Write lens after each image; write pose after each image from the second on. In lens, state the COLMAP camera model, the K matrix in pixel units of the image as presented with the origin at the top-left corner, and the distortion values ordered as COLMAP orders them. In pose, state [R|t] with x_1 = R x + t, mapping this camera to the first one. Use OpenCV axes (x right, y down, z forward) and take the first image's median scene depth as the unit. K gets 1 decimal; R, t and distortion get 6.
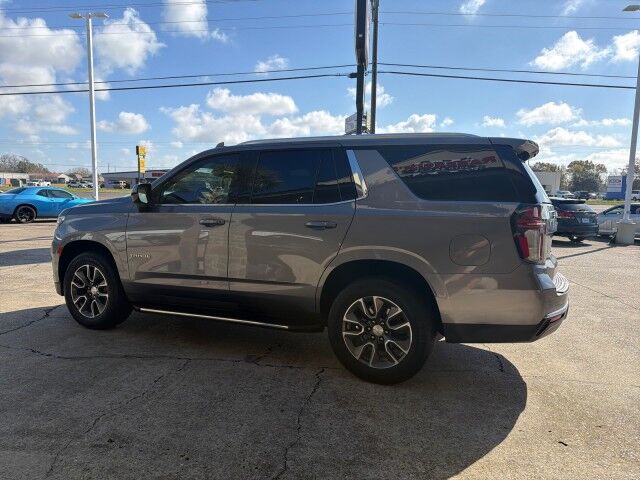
lens RADIAL K [[444.6, 0, 321.7], [0, 444.6, 240.8], [0, 0, 1]] dist [0.035080, -0.046772]
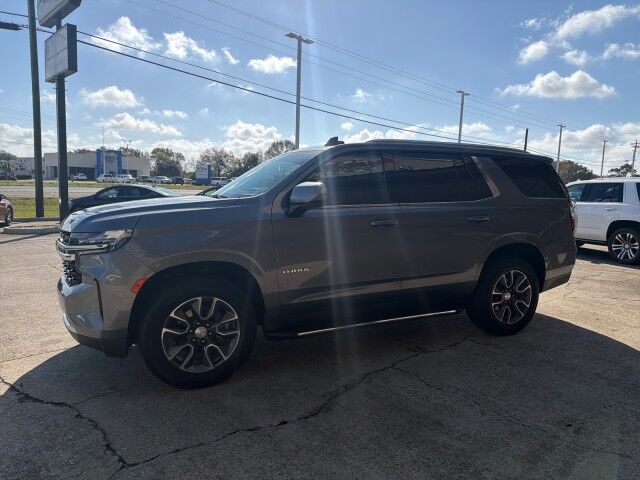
lens RADIAL K [[449.6, 0, 318.1], [0, 449.6, 242.4], [0, 0, 1]] dist [-0.001110, 0.000830]
pose [[0.644018, -0.093196, 0.759313, -1.164881], [0.064342, 0.995634, 0.067629, -0.080280], [-0.762300, 0.005302, 0.647202, 0.526100]]
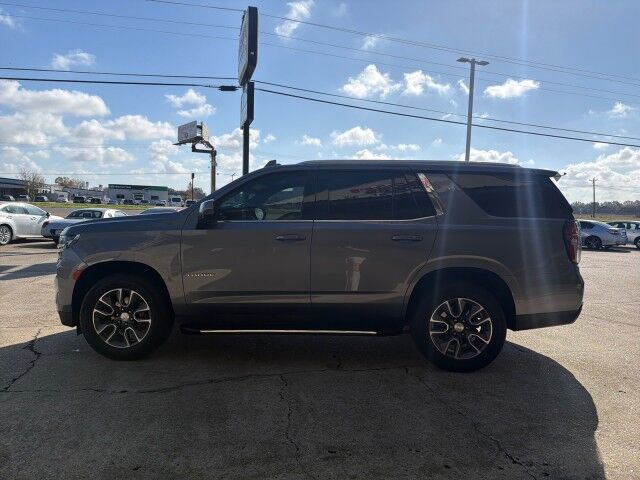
lens RADIAL K [[444.6, 0, 321.7], [0, 444.6, 240.8], [0, 0, 1]] dist [0.035080, -0.046772]
pose [[0.927907, -0.019298, 0.372312, -0.608286], [0.029544, 0.999325, -0.021834, -0.012346], [-0.371639, 0.031260, 0.927851, 0.026166]]
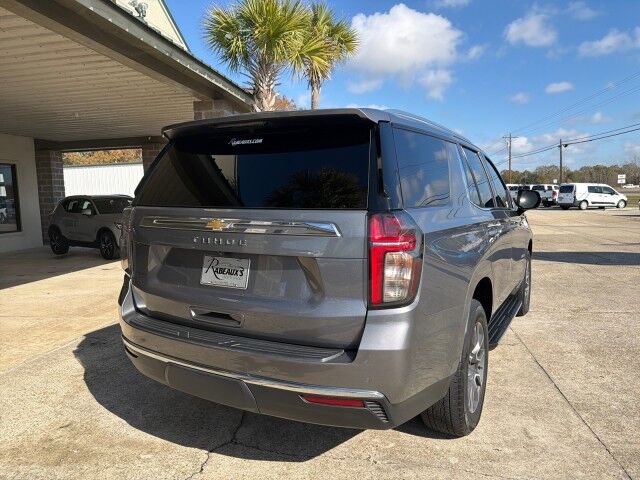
lens RADIAL K [[454.3, 0, 318.2], [0, 454.3, 238.3], [0, 0, 1]] dist [0.001483, -0.000636]
pose [[-0.089300, 0.072456, -0.993366, 1.114925], [-0.082774, 0.993360, 0.079897, -0.102026], [0.992559, 0.089360, -0.082709, 1.196302]]
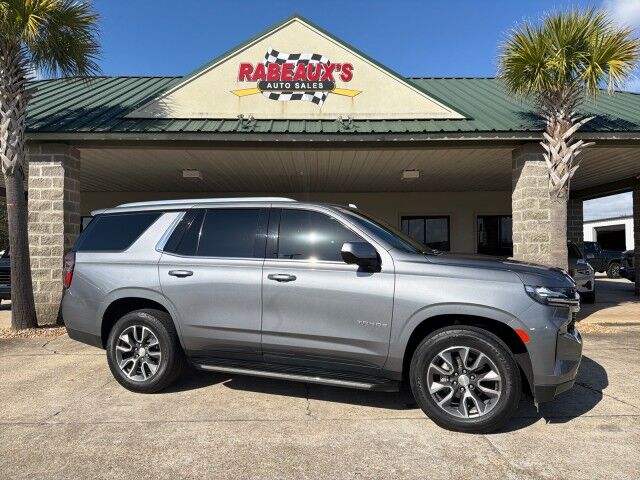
lens RADIAL K [[444.6, 0, 321.7], [0, 444.6, 240.8], [0, 0, 1]] dist [0.035080, -0.046772]
pose [[-0.994259, -0.016794, -0.105676, -0.019316], [-0.025449, 0.996381, 0.081096, -0.261814], [0.103931, 0.083320, -0.991088, 2.646281]]
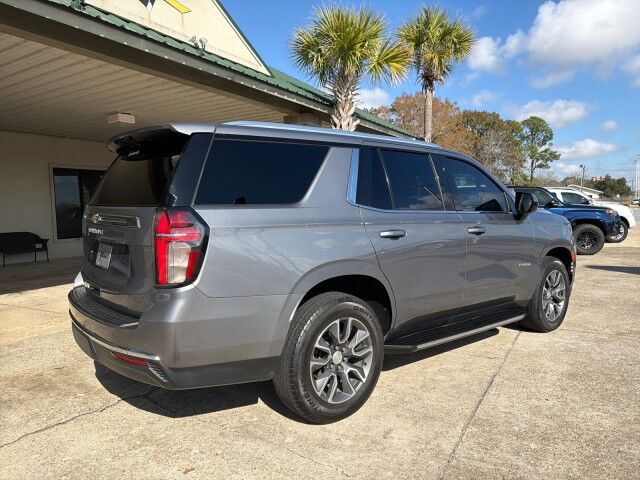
lens RADIAL K [[449.7, 0, 319.5], [0, 449.7, 236.1], [0, 0, 1]] dist [0.031673, -0.035098]
pose [[-0.432834, 0.048695, -0.900157, 1.068784], [-0.083202, 0.992120, 0.093677, -0.136367], [0.897626, 0.115442, -0.425372, 1.693662]]
